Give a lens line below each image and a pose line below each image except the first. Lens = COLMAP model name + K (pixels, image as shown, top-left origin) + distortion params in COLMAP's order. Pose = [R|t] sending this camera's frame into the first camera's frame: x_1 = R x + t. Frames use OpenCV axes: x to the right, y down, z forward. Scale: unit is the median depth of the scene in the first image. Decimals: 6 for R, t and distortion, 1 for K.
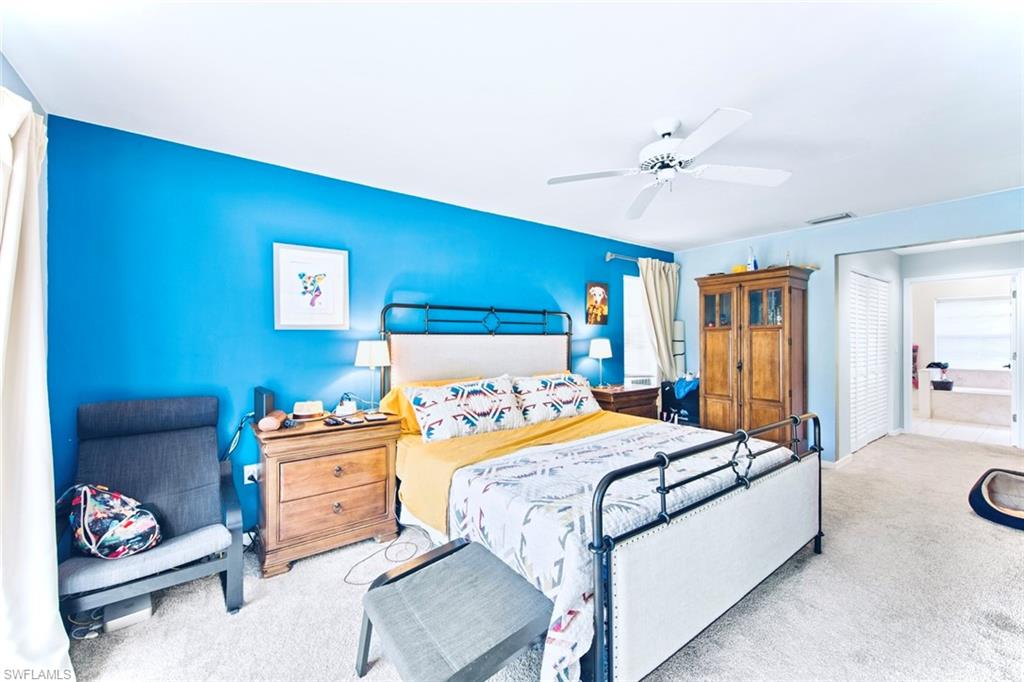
lens RADIAL K [[405.1, 0, 506.9], [0, 405.1, 337.7], [0, 0, 1]] dist [0.002389, -0.000110]
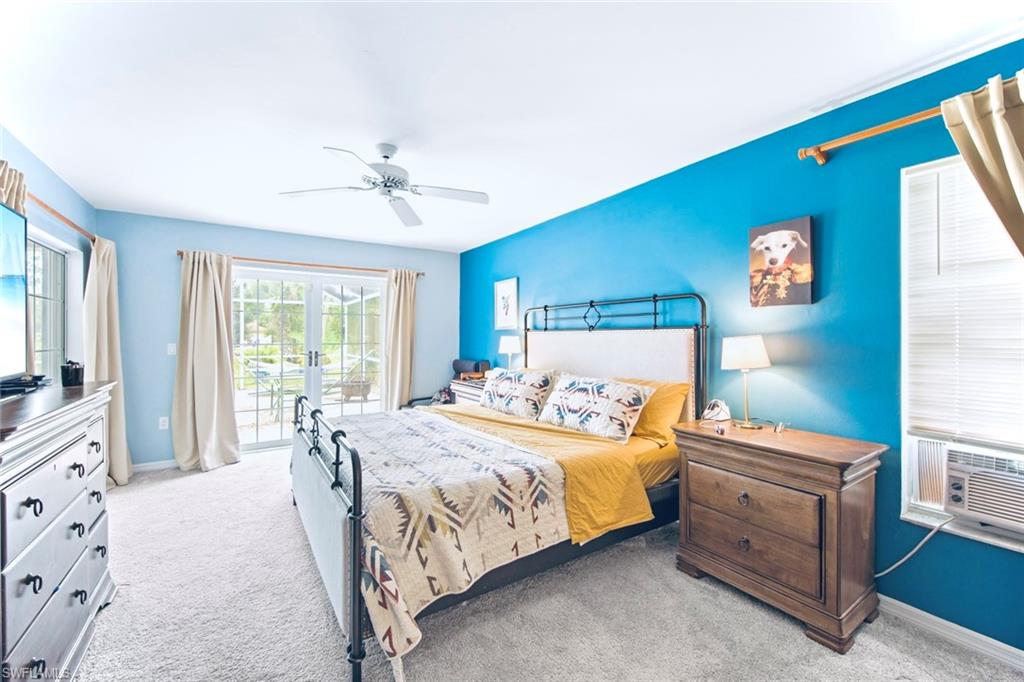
lens RADIAL K [[405.1, 0, 506.9], [0, 405.1, 337.7], [0, 0, 1]] dist [0.002389, -0.000110]
pose [[-0.048362, -0.012343, -0.998754, 0.893039], [-0.023185, 0.999668, -0.011231, 0.023944], [0.998561, 0.022613, -0.048632, 0.840326]]
